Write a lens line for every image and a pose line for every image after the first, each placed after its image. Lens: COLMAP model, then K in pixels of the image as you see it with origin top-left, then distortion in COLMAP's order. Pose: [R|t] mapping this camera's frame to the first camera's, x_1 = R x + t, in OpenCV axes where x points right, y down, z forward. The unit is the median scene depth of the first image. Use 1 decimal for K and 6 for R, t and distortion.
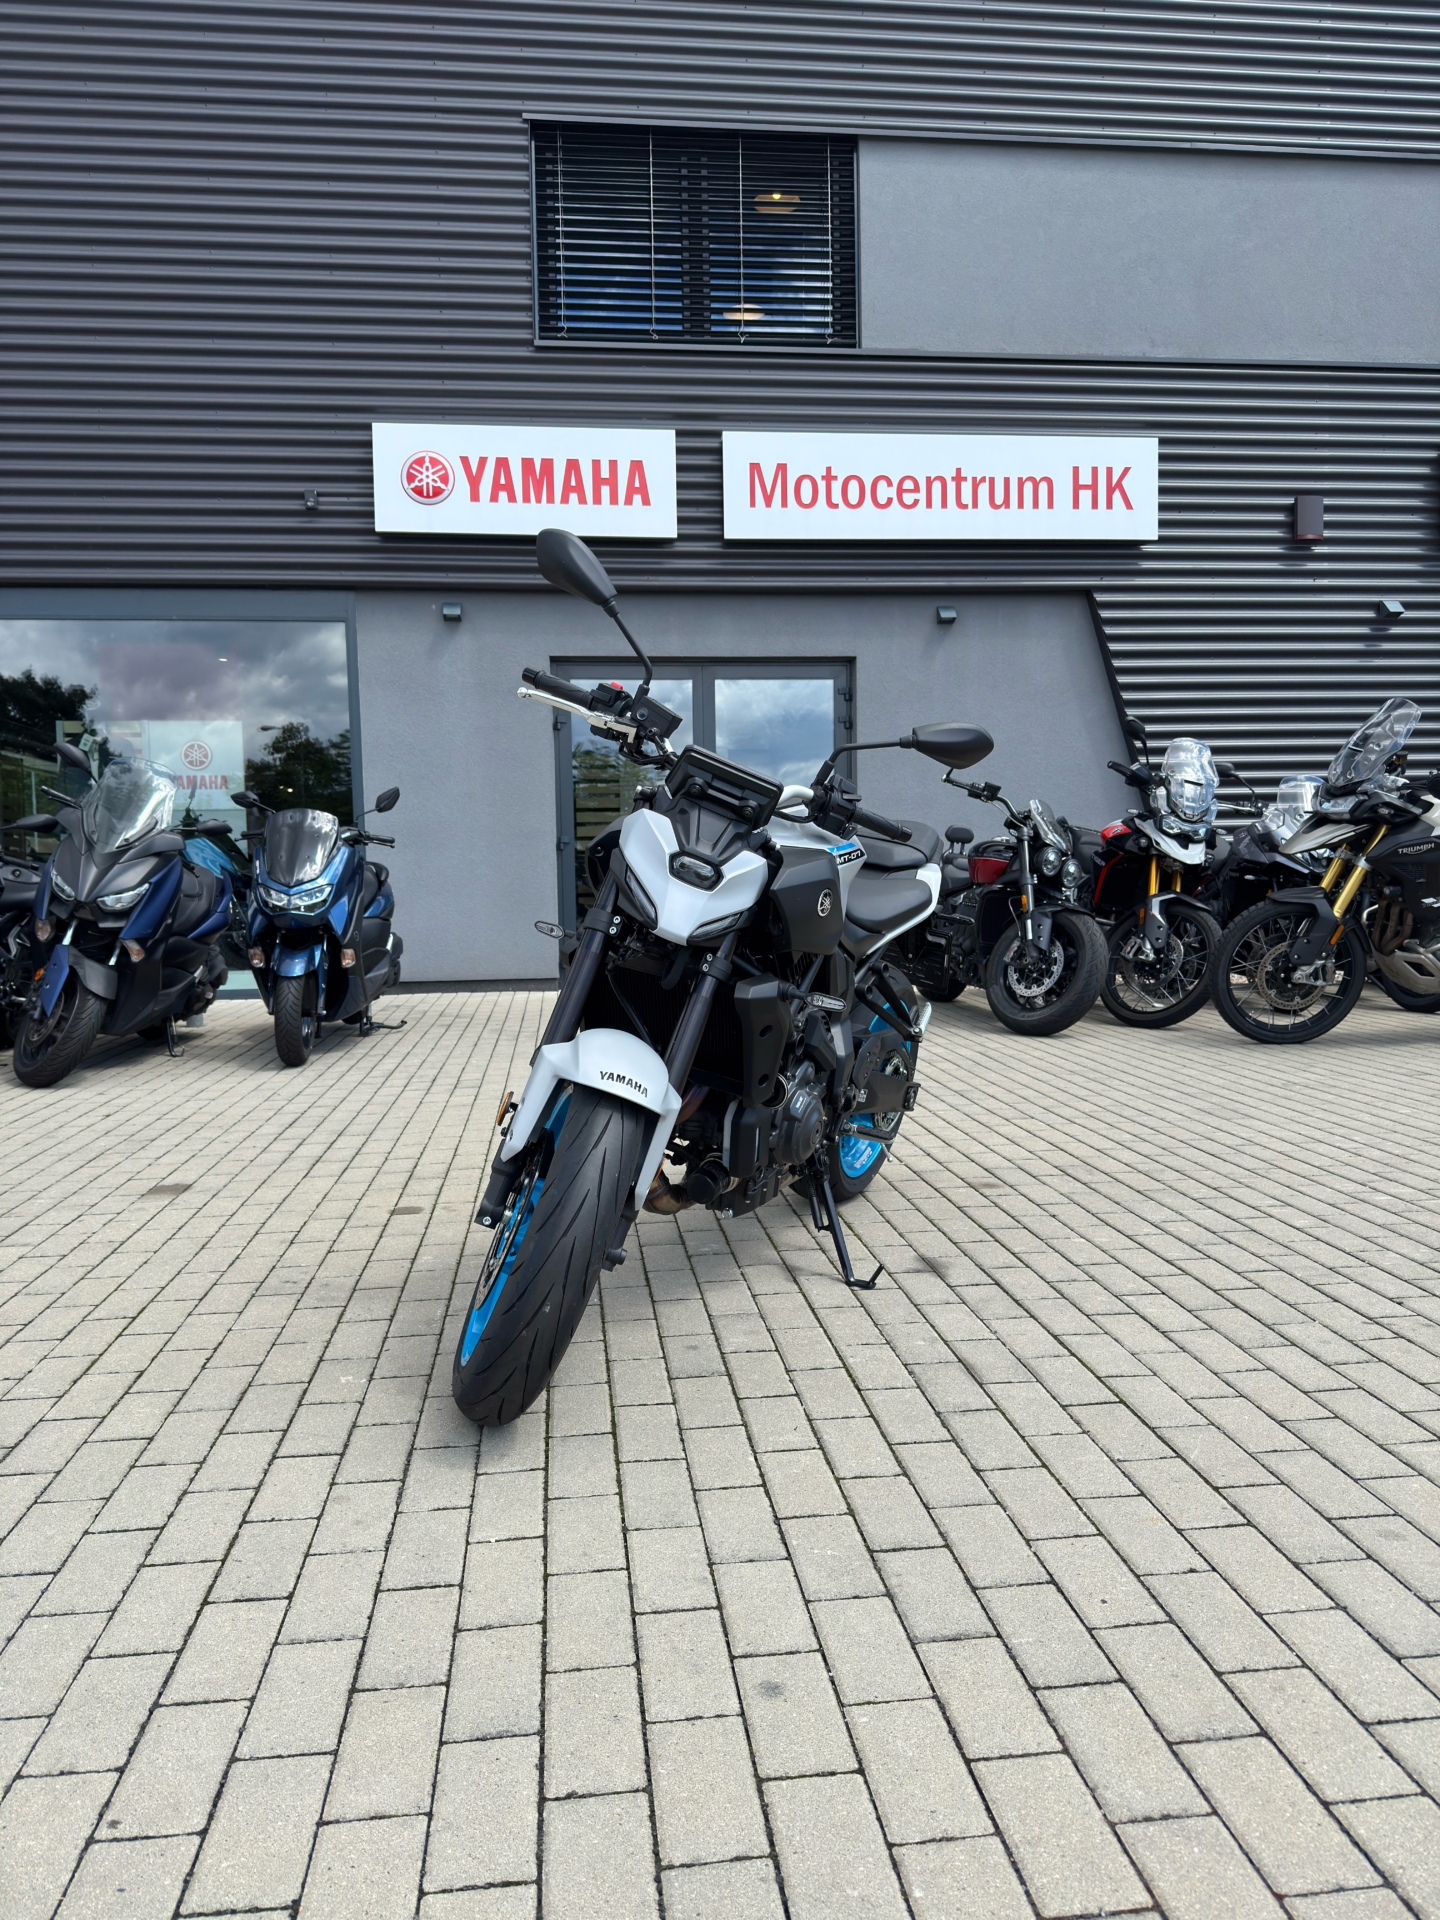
lens RADIAL K [[1357.1, 0, 712.1], [0, 1357.1, 952.0], [0, 0, 1]] dist [0.031805, -0.039045]
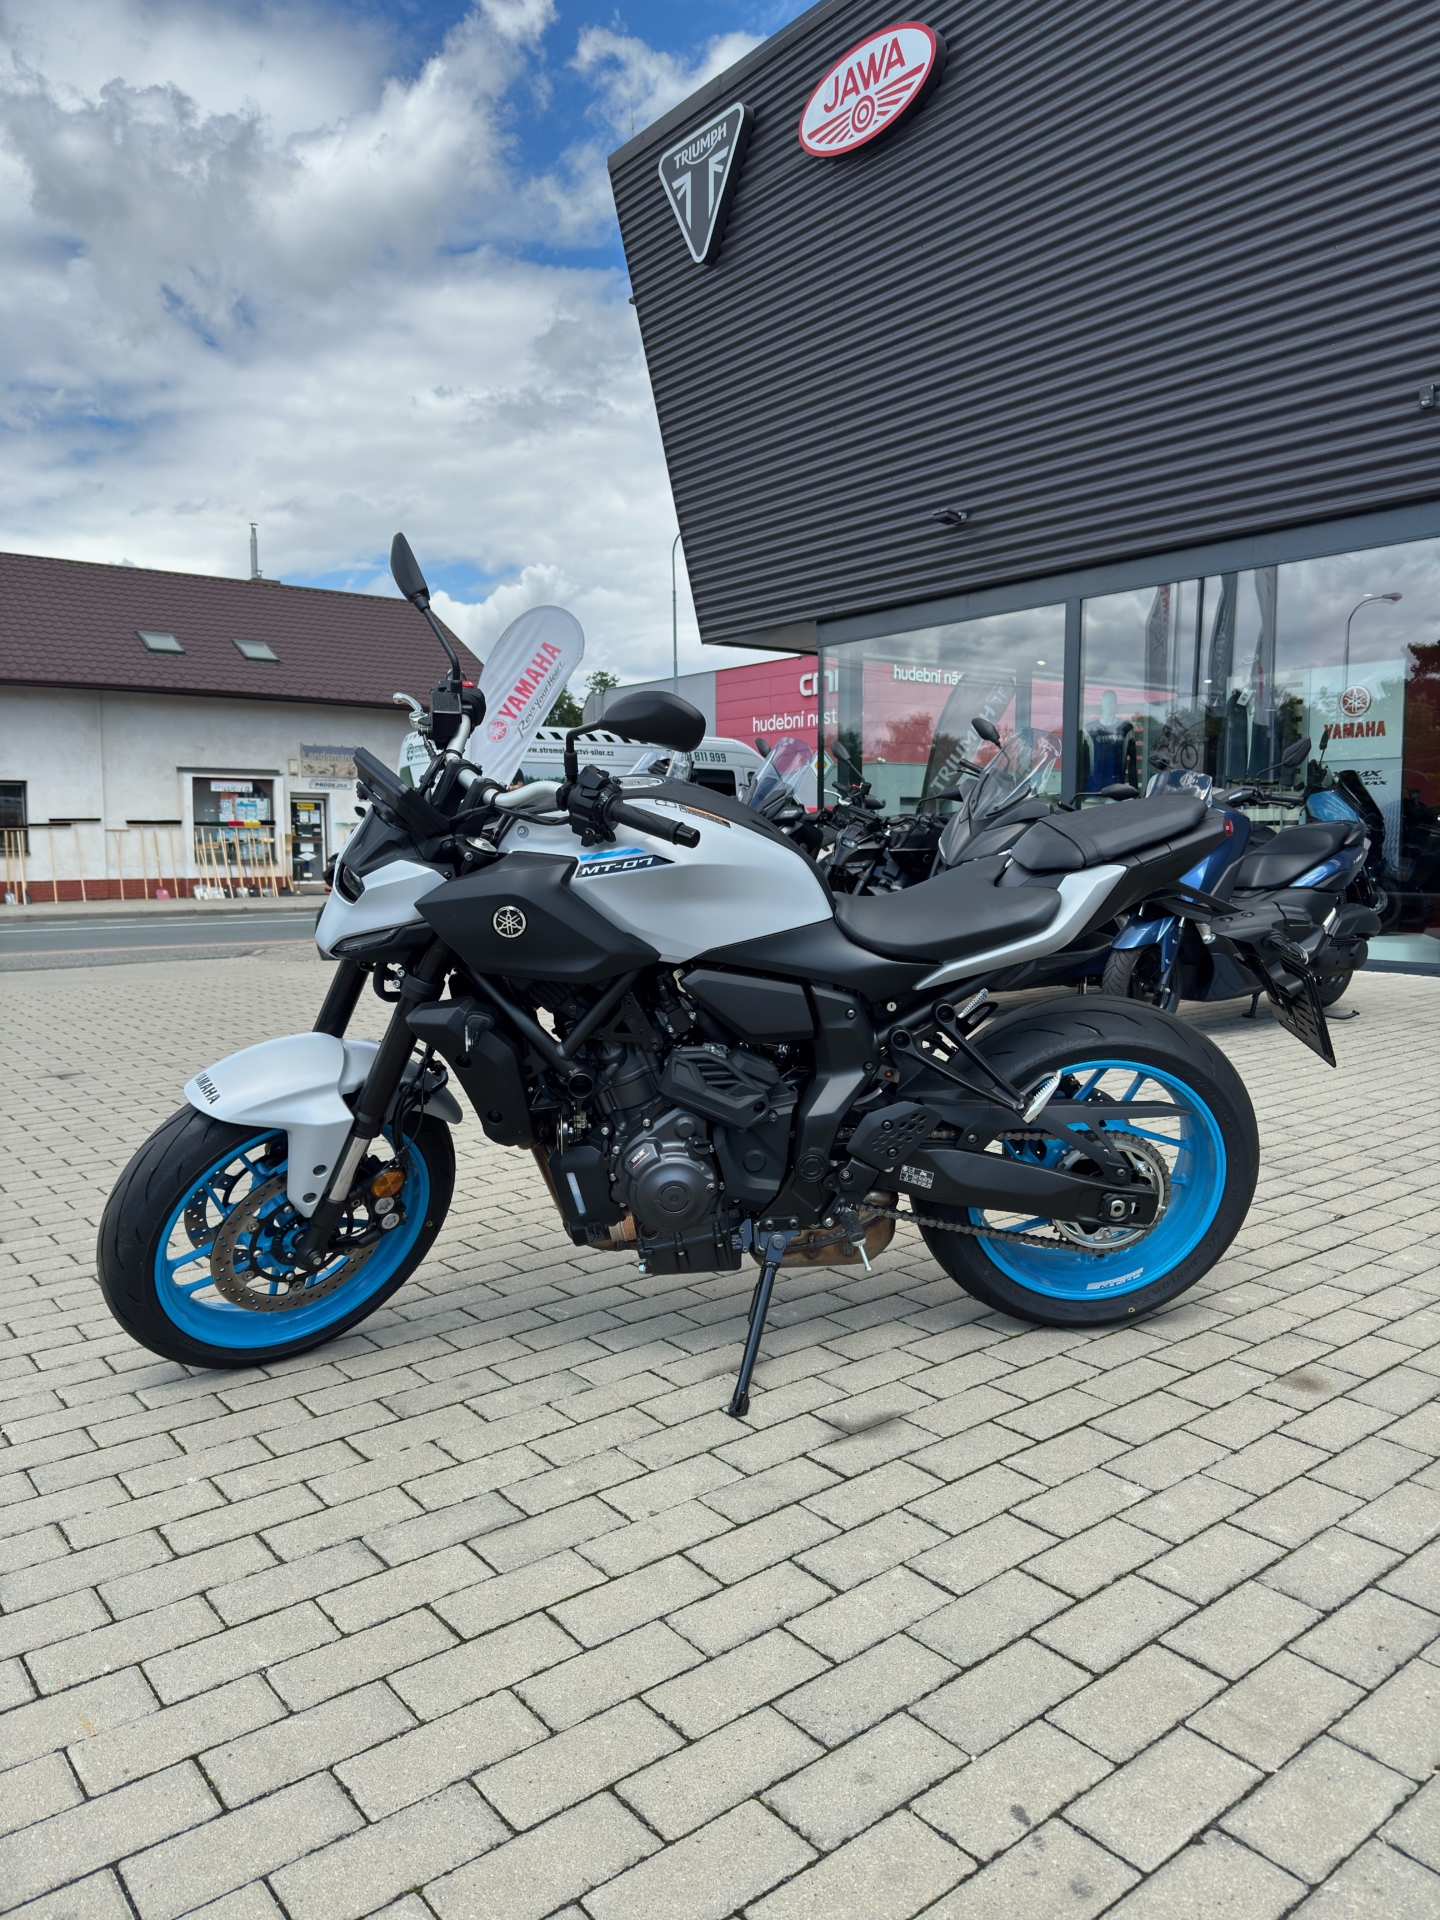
lens RADIAL K [[1357.1, 0, 736.0], [0, 1357.1, 945.3], [0, 0, 1]] dist [0.031805, -0.039045]
pose [[0.522662, 0.079811, -0.848796, 0.230147], [-0.048167, 0.996783, 0.064066, -0.021723], [0.851178, 0.007399, 0.524825, 0.177902]]
